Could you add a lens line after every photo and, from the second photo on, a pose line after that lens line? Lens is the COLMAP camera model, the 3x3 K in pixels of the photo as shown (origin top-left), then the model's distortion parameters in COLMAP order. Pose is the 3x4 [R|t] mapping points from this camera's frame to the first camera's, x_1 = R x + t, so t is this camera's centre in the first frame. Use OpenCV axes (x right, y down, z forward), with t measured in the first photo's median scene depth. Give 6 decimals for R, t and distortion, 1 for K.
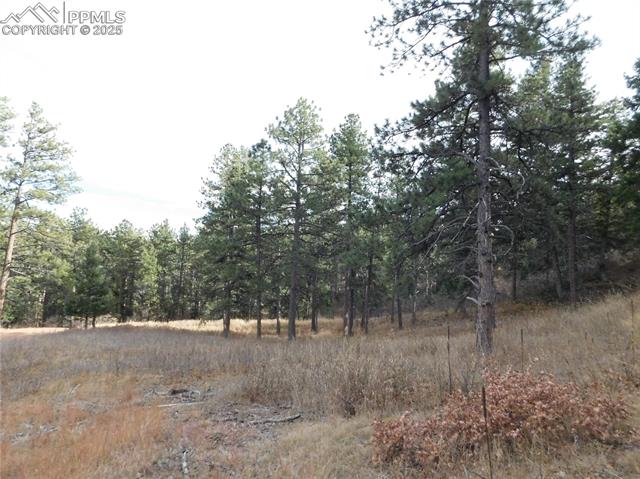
lens RADIAL K [[426.2, 0, 322.7], [0, 426.2, 241.2], [0, 0, 1]] dist [-0.066761, 0.054270]
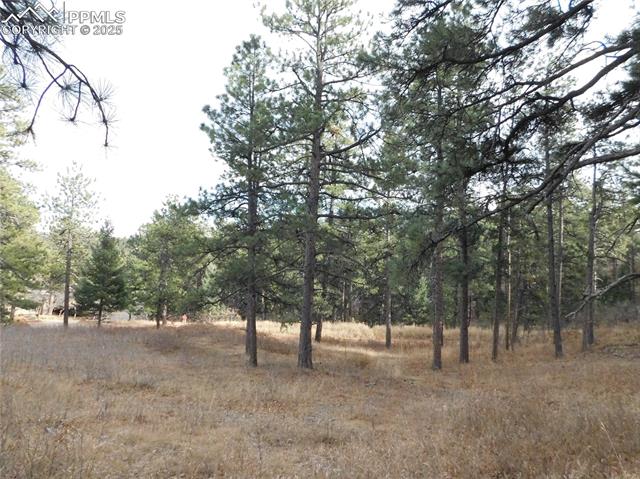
lens RADIAL K [[426.2, 0, 322.0], [0, 426.2, 241.3], [0, 0, 1]] dist [-0.066761, 0.054270]
pose [[0.893902, -0.029307, -0.447303, 0.203237], [0.025808, 0.999570, -0.013914, 0.069199], [0.447519, 0.000894, 0.894274, 0.469287]]
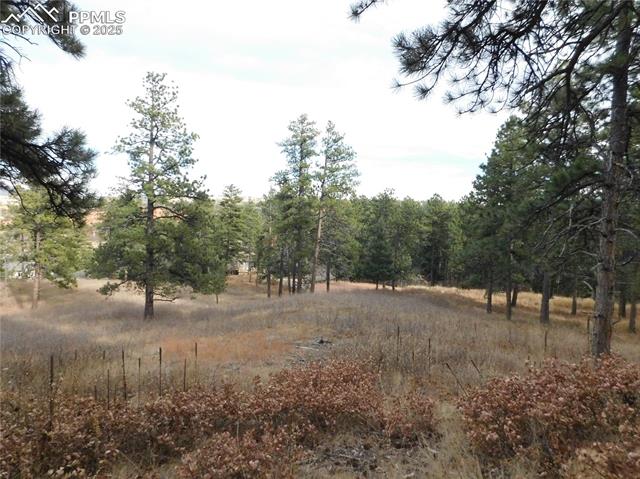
lens RADIAL K [[426.2, 0, 323.0], [0, 426.2, 243.1], [0, 0, 1]] dist [-0.066761, 0.054270]
pose [[0.711547, 0.032195, -0.701900, 0.224686], [0.030633, 0.996578, 0.076765, -0.035627], [0.701970, -0.076124, 0.708126, -0.017261]]
